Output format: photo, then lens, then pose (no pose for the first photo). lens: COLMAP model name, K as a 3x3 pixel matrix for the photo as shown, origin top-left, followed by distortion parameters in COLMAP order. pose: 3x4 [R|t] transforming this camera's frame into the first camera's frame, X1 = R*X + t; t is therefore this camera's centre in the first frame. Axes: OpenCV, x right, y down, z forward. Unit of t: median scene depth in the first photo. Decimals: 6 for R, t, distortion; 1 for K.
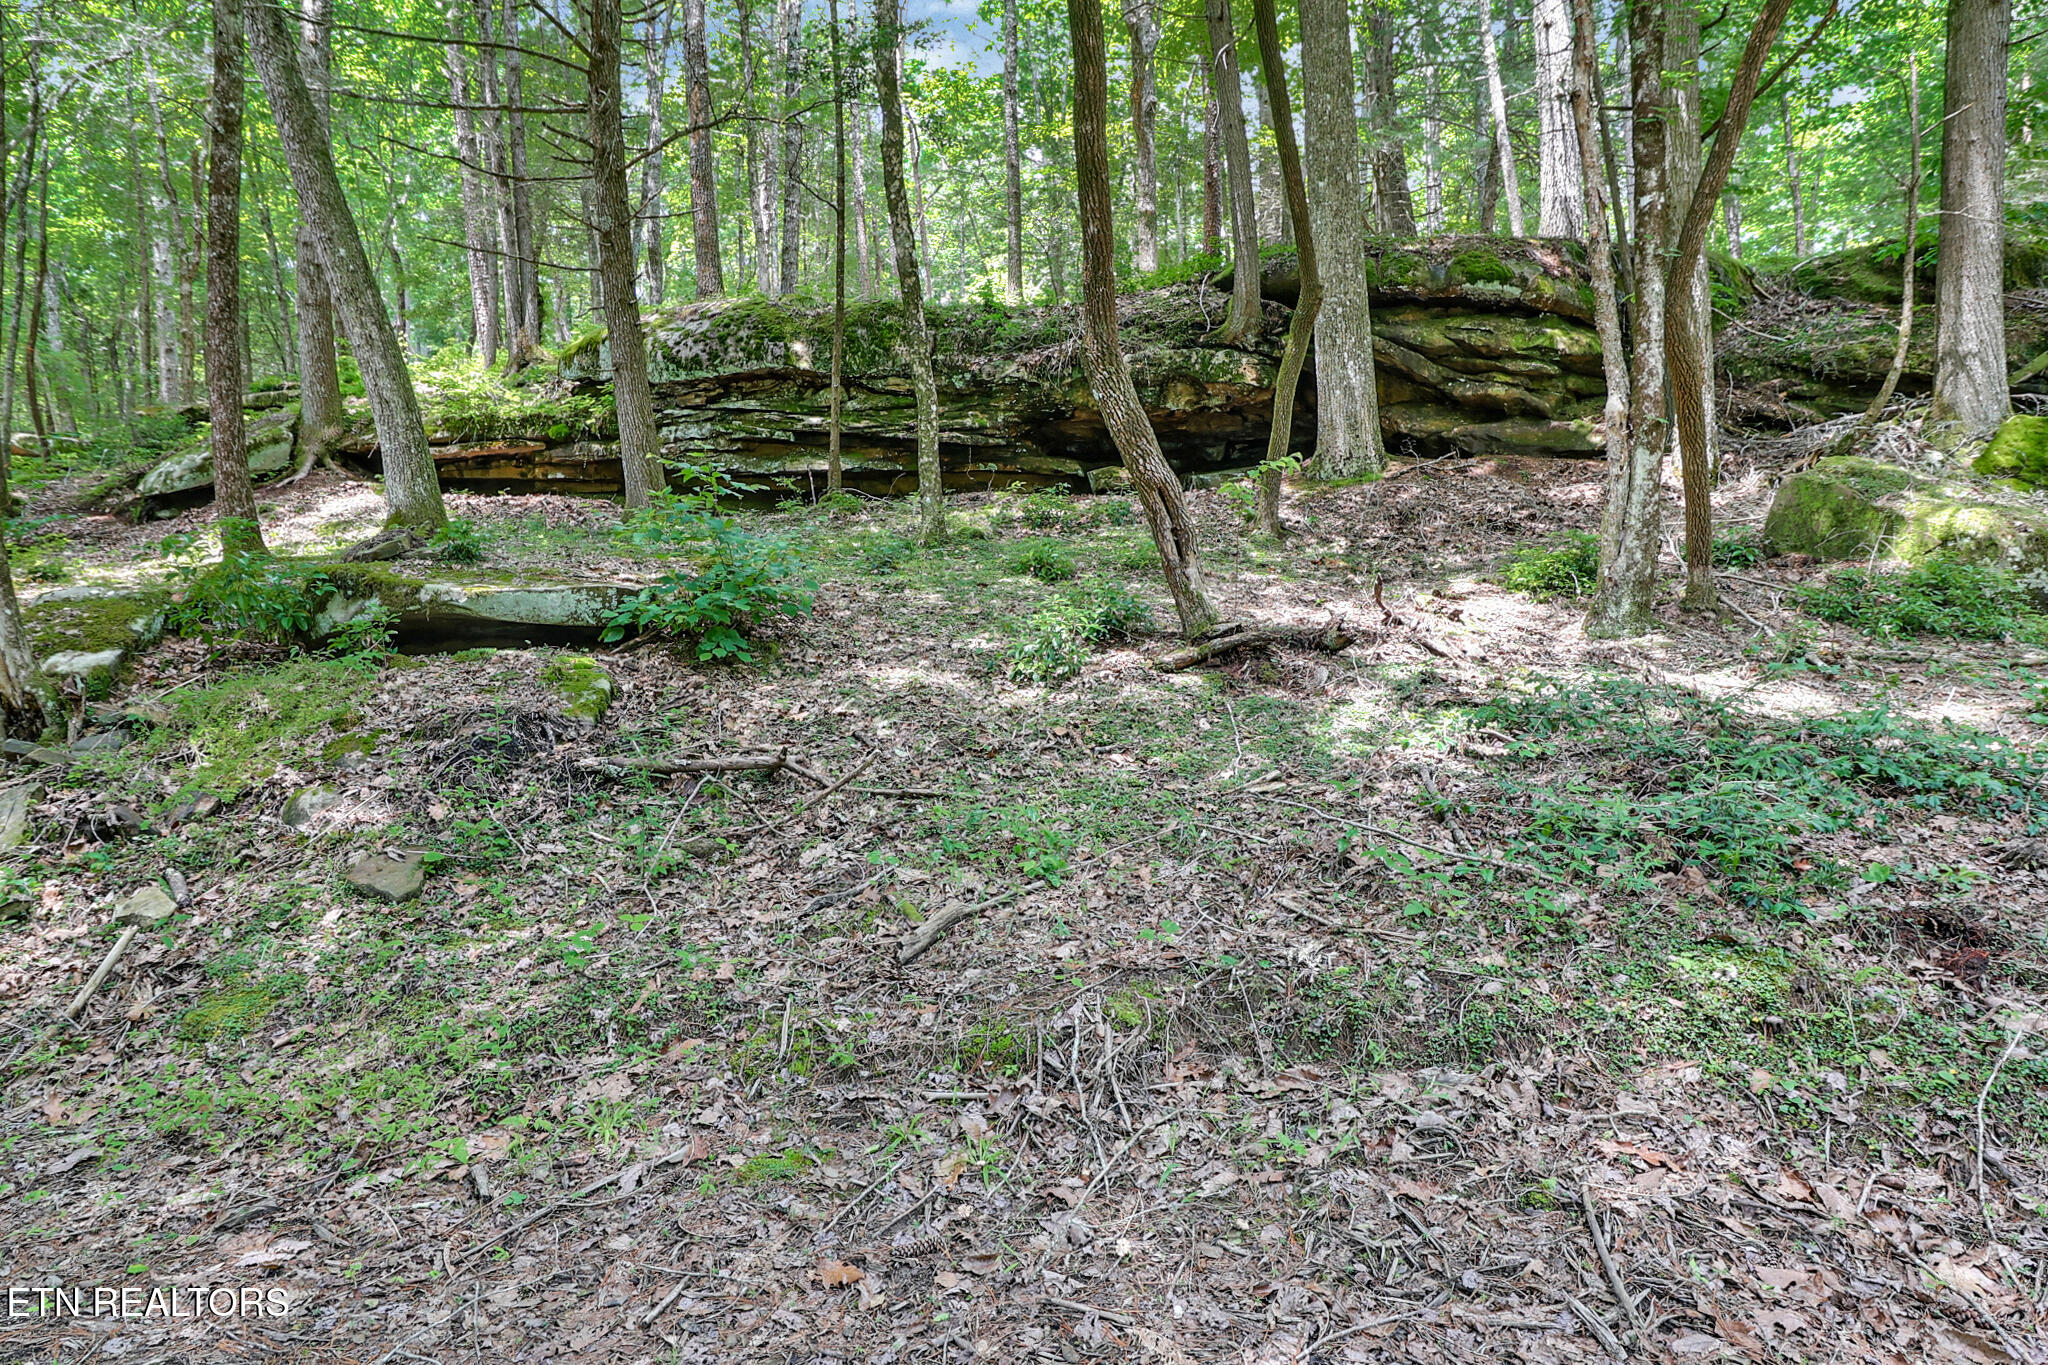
lens RADIAL K [[1199.7, 0, 1025.1], [0, 1199.7, 647.4], [0, 0, 1]] dist [0.004055, -0.011129]
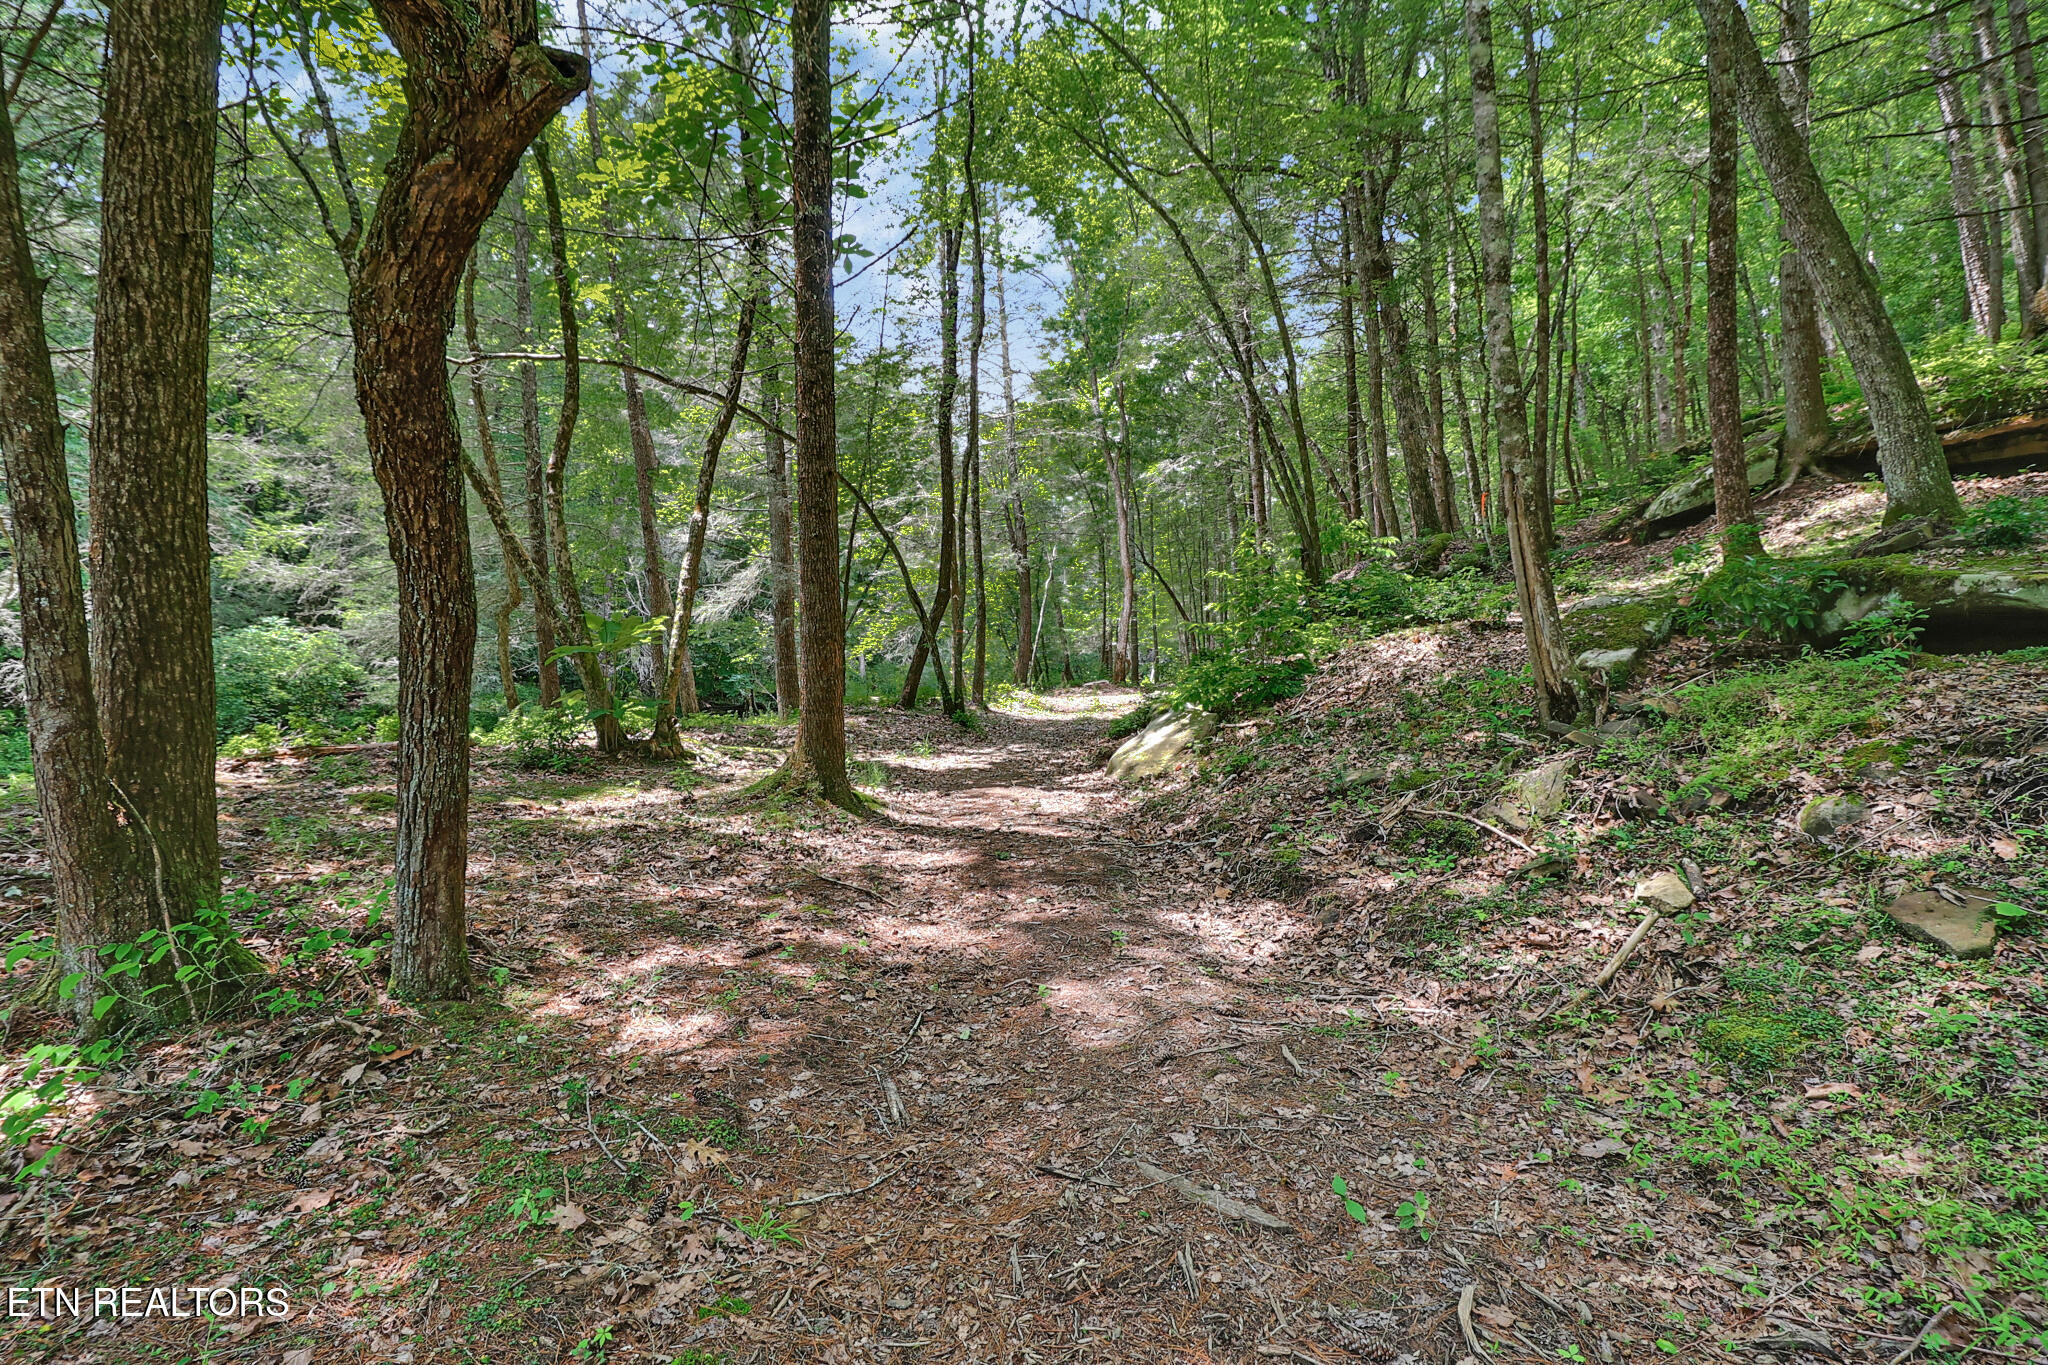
lens RADIAL K [[931.1, 0, 1019.1], [0, 931.1, 656.5], [0, 0, 1]] dist [0.000389, -0.012343]
pose [[0.338623, 0.010295, -0.940866, -0.123687], [0.005900, 0.999897, 0.013064, -0.006444], [0.940904, -0.009975, 0.338527, 0.146111]]
